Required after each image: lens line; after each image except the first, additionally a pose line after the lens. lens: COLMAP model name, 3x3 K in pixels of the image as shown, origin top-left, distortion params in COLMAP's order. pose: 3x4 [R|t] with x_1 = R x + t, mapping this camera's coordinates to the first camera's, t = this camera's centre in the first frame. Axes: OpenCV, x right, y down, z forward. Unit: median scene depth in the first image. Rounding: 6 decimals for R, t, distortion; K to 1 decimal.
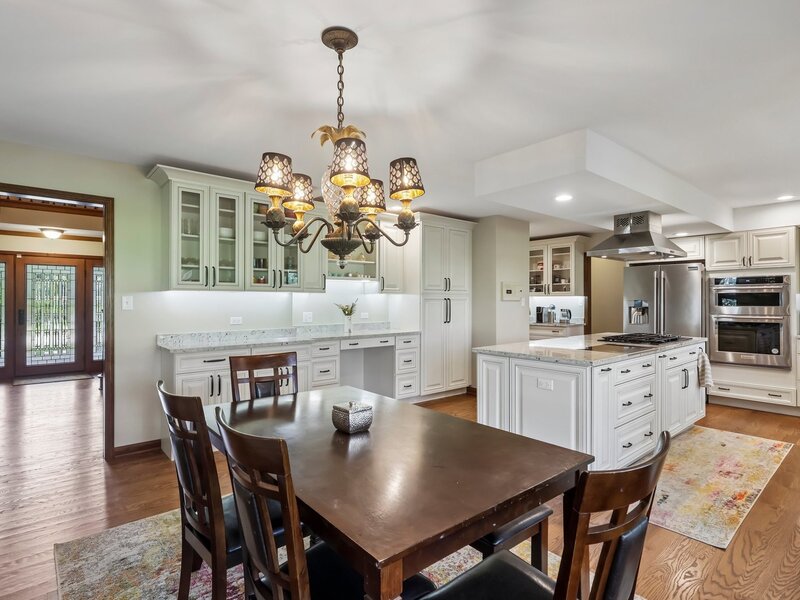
lens RADIAL K [[422.0, 0, 396.9], [0, 422.0, 298.7], [0, 0, 1]] dist [-0.002764, 0.002974]
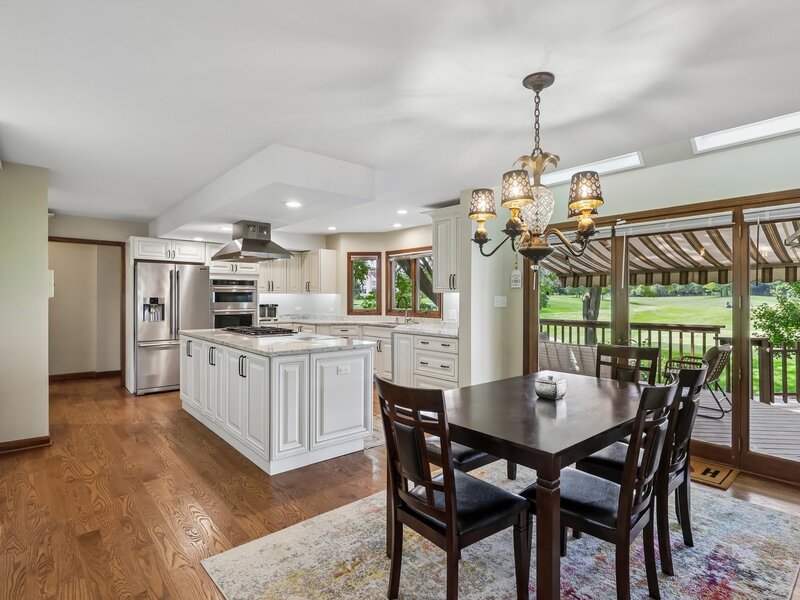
lens RADIAL K [[422.0, 0, 397.0], [0, 422.0, 298.4], [0, 0, 1]] dist [-0.002764, 0.002974]
pose [[-0.003927, 0.000010, 0.999992, -0.463603], [-0.005940, 0.999982, -0.000033, 0.002653], [-0.999975, -0.005940, -0.003927, 0.486291]]
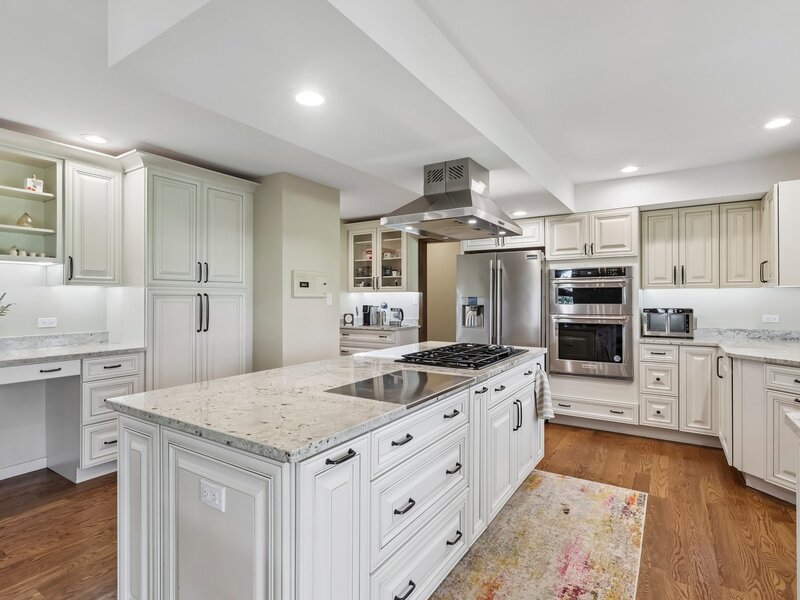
lens RADIAL K [[422.0, 0, 396.4], [0, 422.0, 298.4], [0, 0, 1]] dist [-0.002764, 0.002974]
pose [[0.958203, -0.000410, 0.286088, 0.230570], [-0.000917, 0.999989, 0.004505, 0.003360], [-0.286086, -0.004579, 0.958193, 0.311234]]
